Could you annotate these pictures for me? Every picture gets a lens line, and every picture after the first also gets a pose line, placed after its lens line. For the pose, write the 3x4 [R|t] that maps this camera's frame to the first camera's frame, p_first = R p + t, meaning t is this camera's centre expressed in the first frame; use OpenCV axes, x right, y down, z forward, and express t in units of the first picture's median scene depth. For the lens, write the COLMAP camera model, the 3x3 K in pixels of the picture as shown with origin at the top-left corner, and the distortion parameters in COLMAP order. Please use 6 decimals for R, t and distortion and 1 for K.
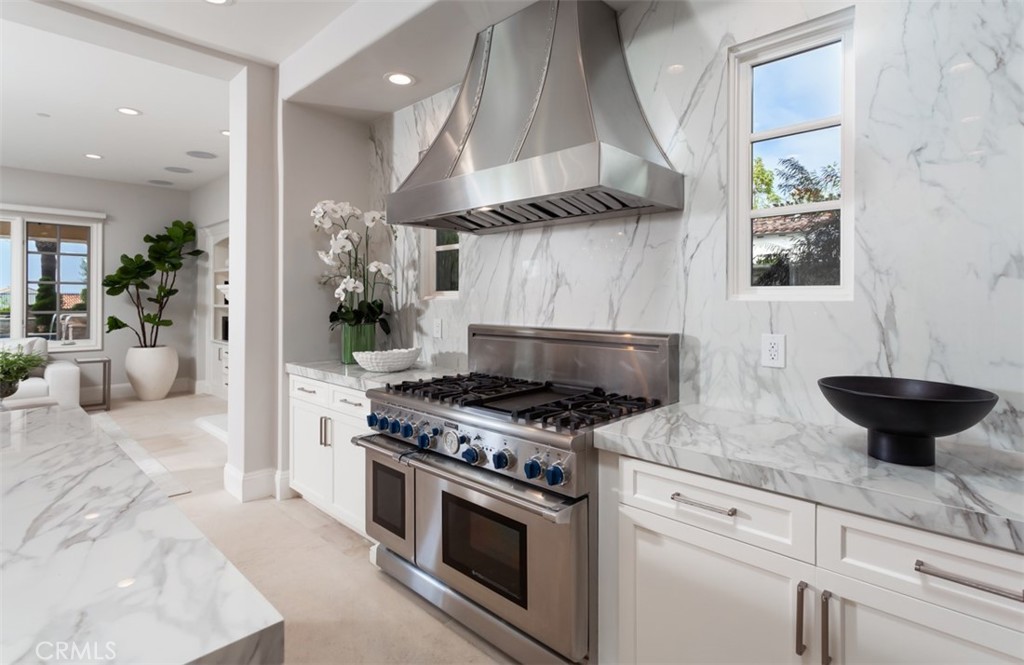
lens RADIAL K [[503.5, 0, 511.0], [0, 503.5, 296.8], [0, 0, 1]] dist [-0.000030, 0.000152]
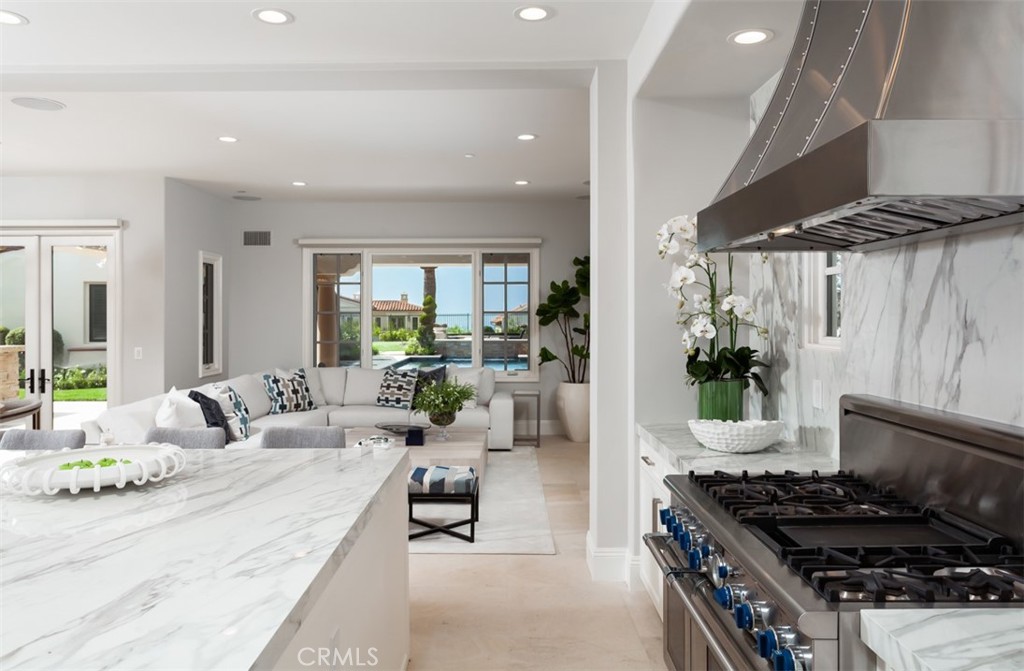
lens RADIAL K [[712.9, 0, 512.8], [0, 712.9, 311.5], [0, 0, 1]] dist [-0.004278, 0.001799]
pose [[0.695057, -0.010263, -0.718882, 0.258838], [0.009501, 0.999942, -0.005090, -0.046654], [0.718892, -0.003293, 0.695114, 0.066948]]
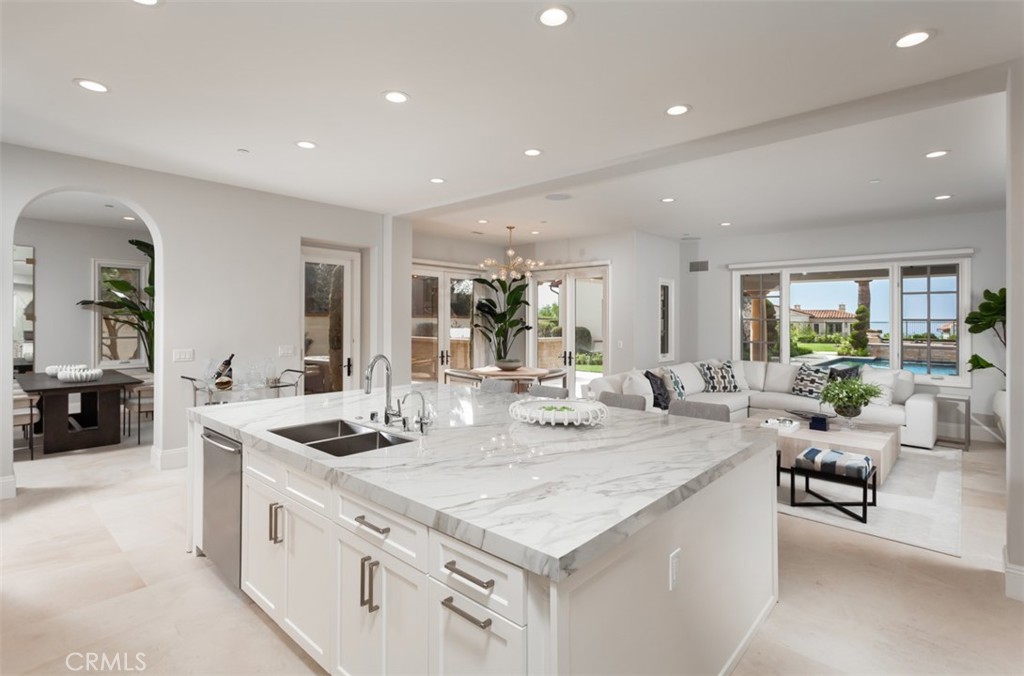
lens RADIAL K [[499.9, 0, 507.4], [0, 499.9, 315.6], [0, 0, 1]] dist [0.001525, 0.000515]
pose [[0.025692, -0.014227, -0.999569, 0.294144], [-0.000600, 0.999898, -0.014247, -0.045743], [0.999670, 0.000965, 0.025681, 0.165925]]
